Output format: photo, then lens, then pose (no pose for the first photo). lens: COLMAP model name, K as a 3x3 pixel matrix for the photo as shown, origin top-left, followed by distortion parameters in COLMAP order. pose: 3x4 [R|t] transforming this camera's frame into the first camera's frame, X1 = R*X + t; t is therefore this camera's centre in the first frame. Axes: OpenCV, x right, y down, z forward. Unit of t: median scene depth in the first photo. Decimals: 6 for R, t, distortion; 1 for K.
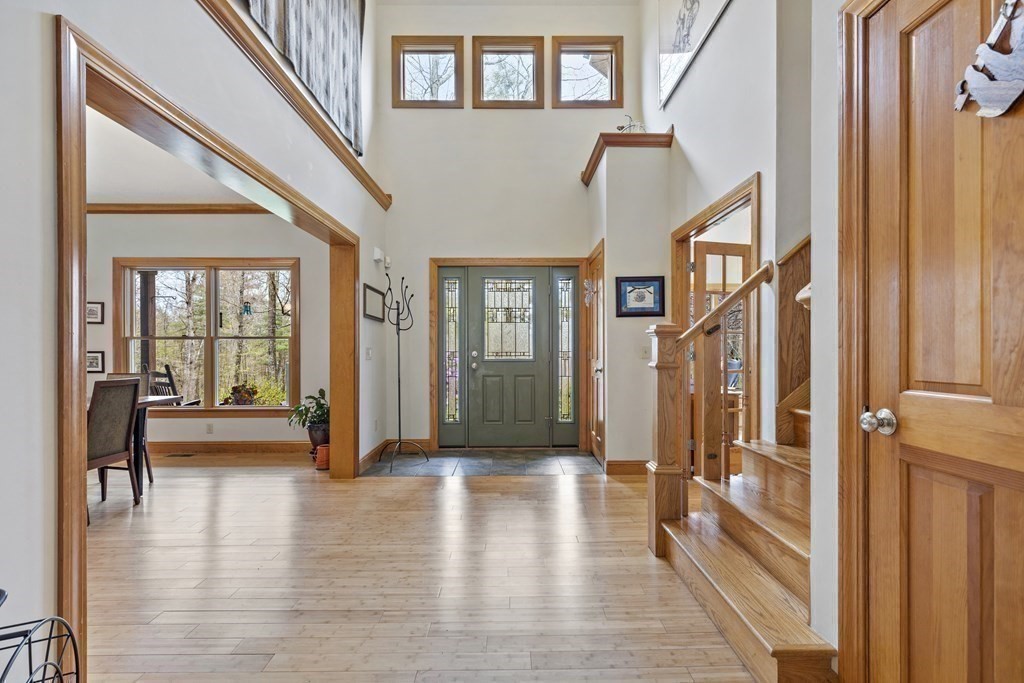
lens RADIAL K [[465.2, 0, 514.9], [0, 465.2, 343.2], [0, 0, 1]] dist [-0.000069, 0.000001]
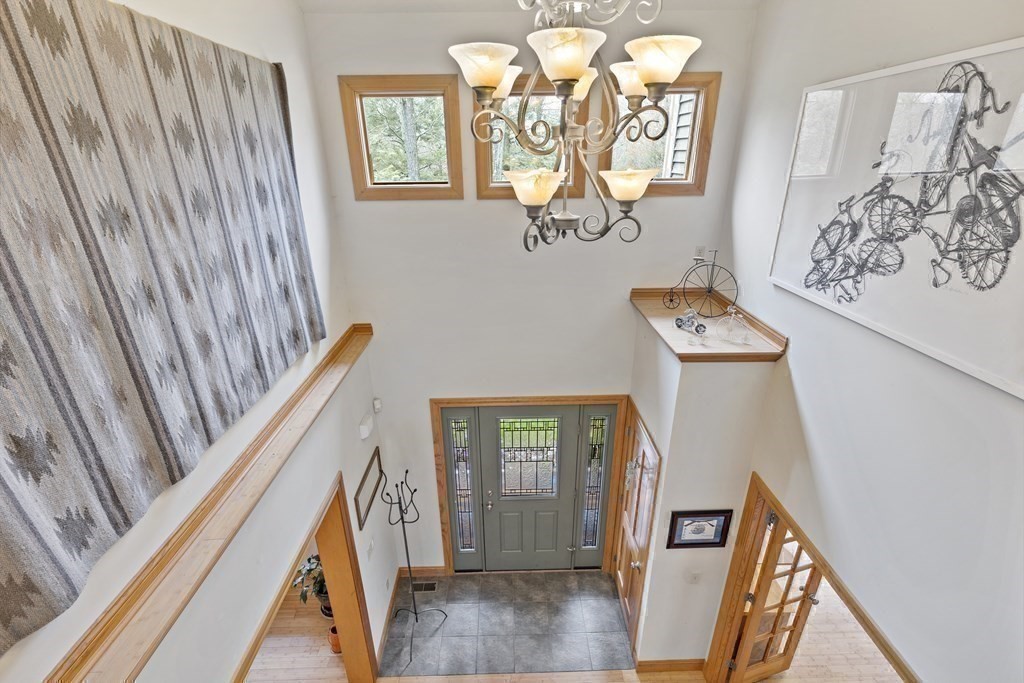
lens RADIAL K [[470.9, 0, 509.0], [0, 470.9, 344.7], [0, 0, 1]] dist [-0.001526, -0.000033]
pose [[0.999941, -0.010860, 0.000601, -0.048214], [0.009696, 0.915054, 0.403216, -0.589409], [-0.004929, -0.403186, 0.915105, 0.305176]]
